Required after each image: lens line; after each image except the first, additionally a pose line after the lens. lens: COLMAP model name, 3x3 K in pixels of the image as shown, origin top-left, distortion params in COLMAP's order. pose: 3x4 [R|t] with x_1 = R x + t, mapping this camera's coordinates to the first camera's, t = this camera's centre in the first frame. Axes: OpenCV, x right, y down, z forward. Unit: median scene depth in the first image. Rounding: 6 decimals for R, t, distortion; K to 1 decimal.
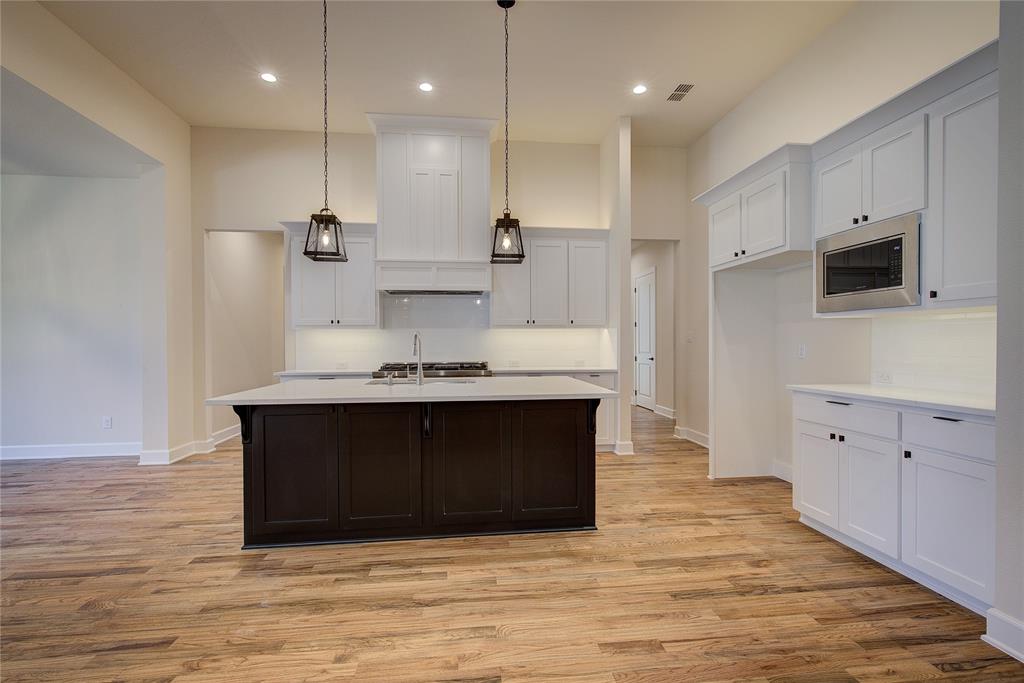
lens RADIAL K [[463.6, 0, 515.5], [0, 463.6, 346.2], [0, 0, 1]] dist [-0.000882, -0.000177]
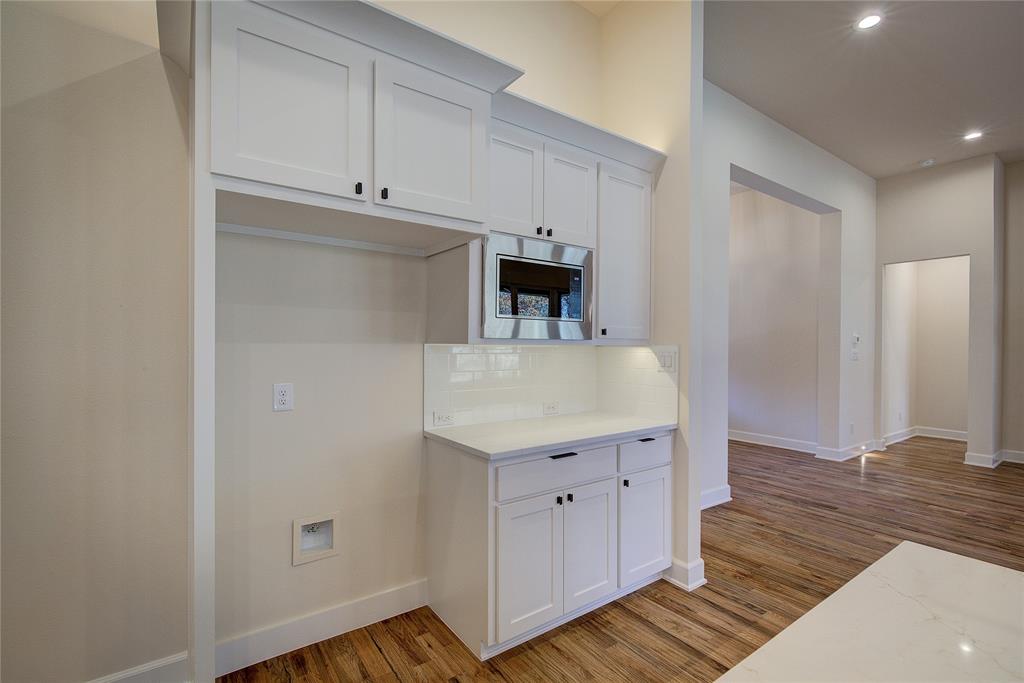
lens RADIAL K [[463.6, 0, 515.5], [0, 463.6, 346.2], [0, 0, 1]] dist [-0.000882, -0.000177]
pose [[-0.480939, -0.005655, 0.876736, 0.032504], [-0.000316, 0.999980, 0.006277, -0.067390], [-0.876754, 0.002742, -0.480931, 1.360946]]
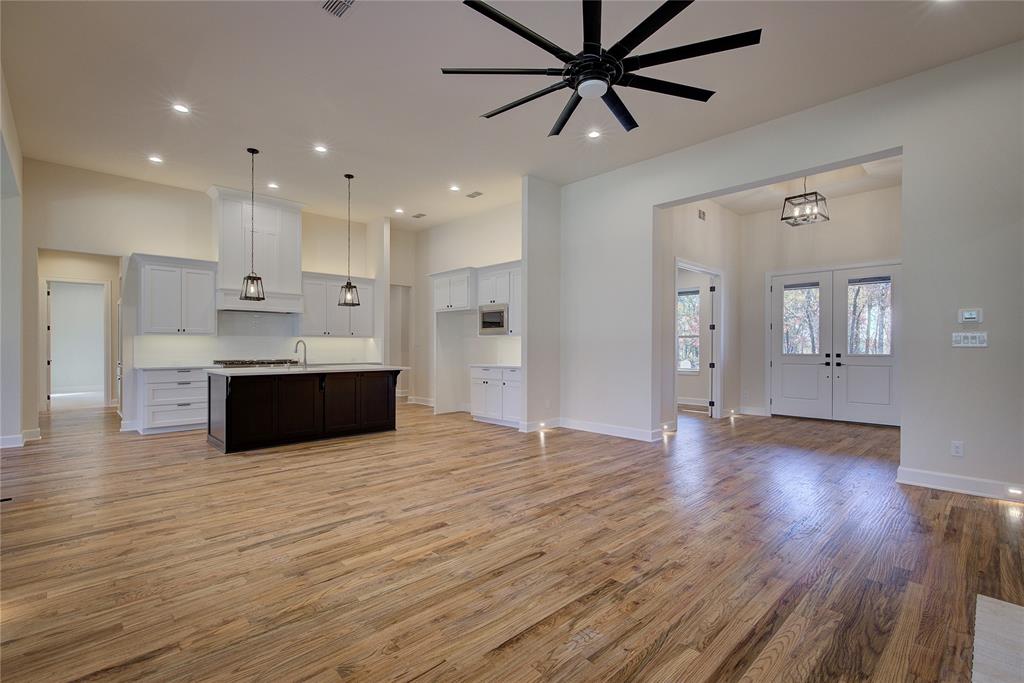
lens RADIAL K [[463.6, 0, 515.5], [0, 463.6, 346.2], [0, 0, 1]] dist [-0.000882, -0.000177]
pose [[0.795211, 0.006390, 0.606300, -0.744466], [0.000213, 0.999941, -0.010818, 0.014708], [-0.606333, 0.008732, 0.795163, -1.161427]]
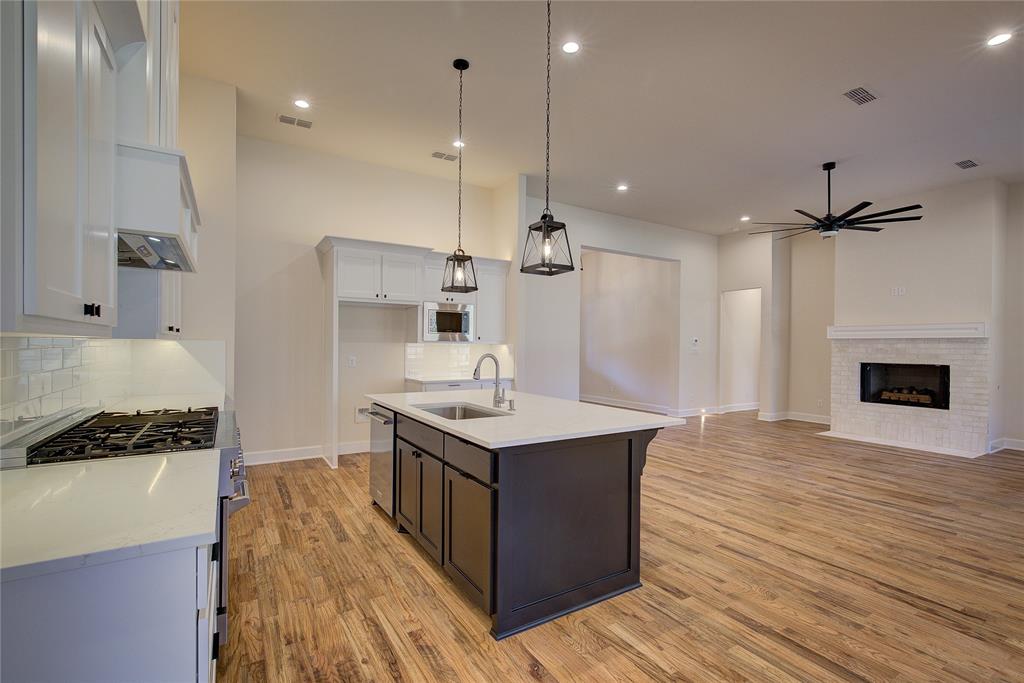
lens RADIAL K [[463.6, 0, 515.5], [0, 463.6, 346.2], [0, 0, 1]] dist [-0.000882, -0.000177]
pose [[-0.418376, -0.001853, 0.908272, -1.259823], [0.000344, 0.999998, 0.002199, -0.057069], [-0.908274, 0.001233, -0.418375, 1.526253]]
